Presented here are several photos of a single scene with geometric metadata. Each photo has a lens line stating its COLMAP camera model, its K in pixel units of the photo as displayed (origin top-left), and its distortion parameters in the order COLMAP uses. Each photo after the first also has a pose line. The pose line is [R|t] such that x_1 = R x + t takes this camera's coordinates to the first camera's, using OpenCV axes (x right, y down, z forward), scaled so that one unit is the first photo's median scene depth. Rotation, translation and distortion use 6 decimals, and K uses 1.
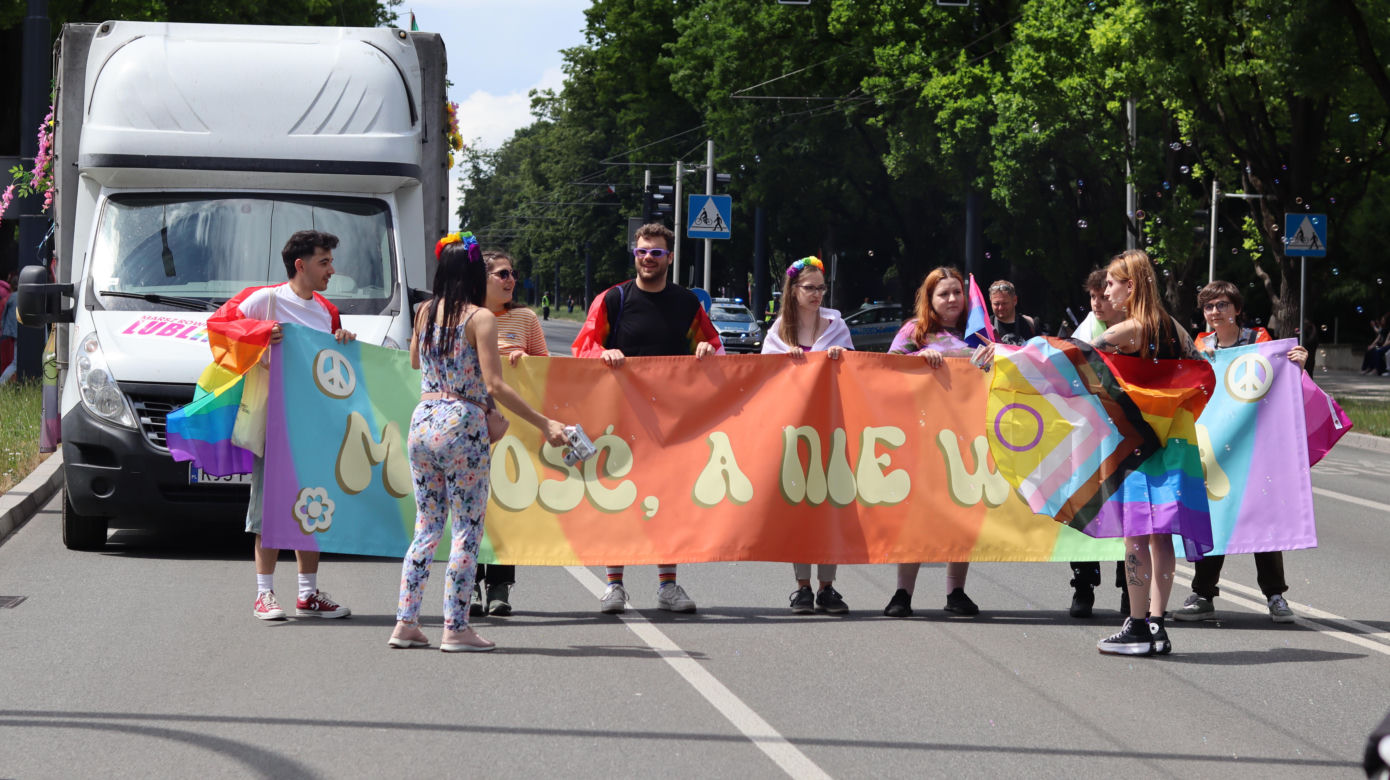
lens RADIAL K [[3502.4, 0, 698.3], [0, 3502.4, 392.2], [0, 0, 1]] dist [-0.073733, 0.000000]
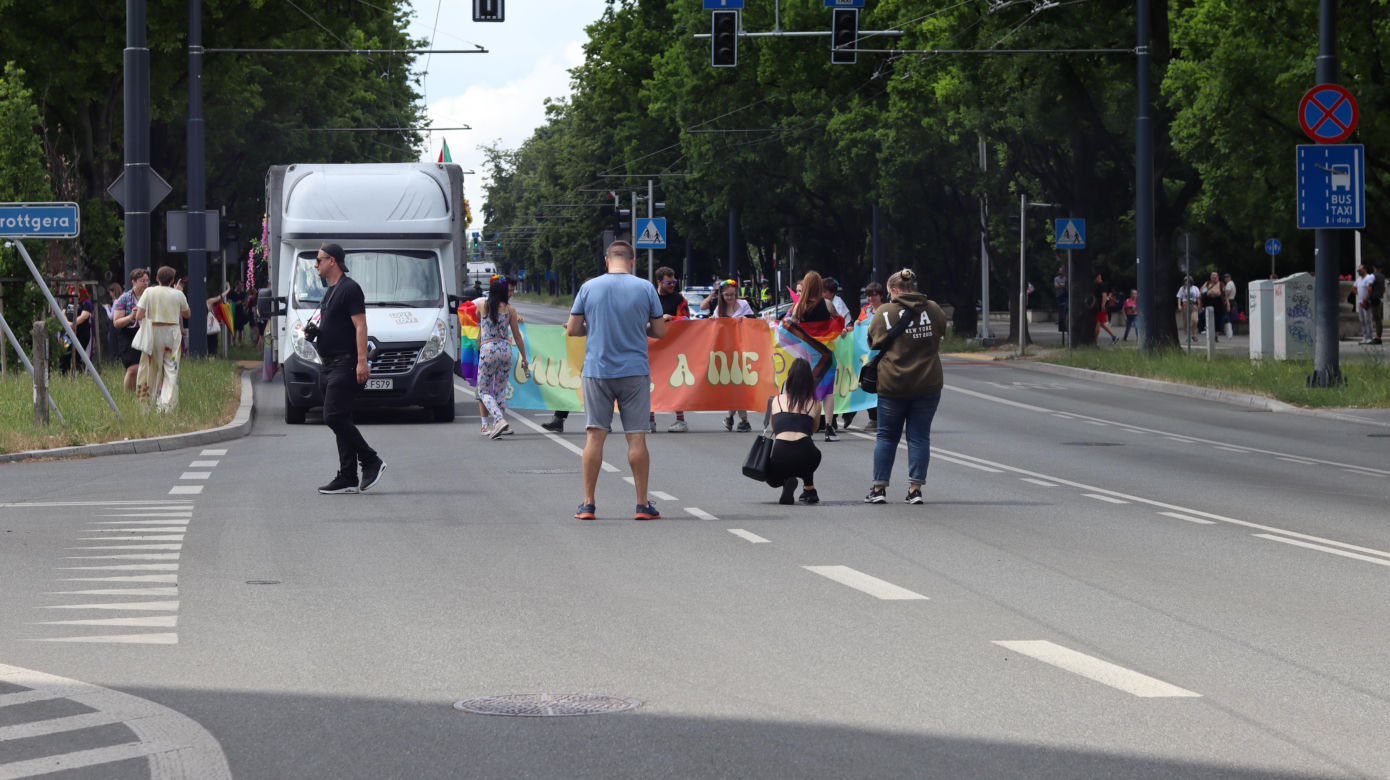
lens RADIAL K [[3502.4, 0, 694.1], [0, 3502.4, 386.3], [0, 0, 1]] dist [-0.073733, 0.000000]
pose [[0.999530, -0.028988, -0.010004, 0.025146], [0.029013, 0.999576, 0.002299, 0.007458], [0.009933, -0.002588, 0.999947, -0.328116]]
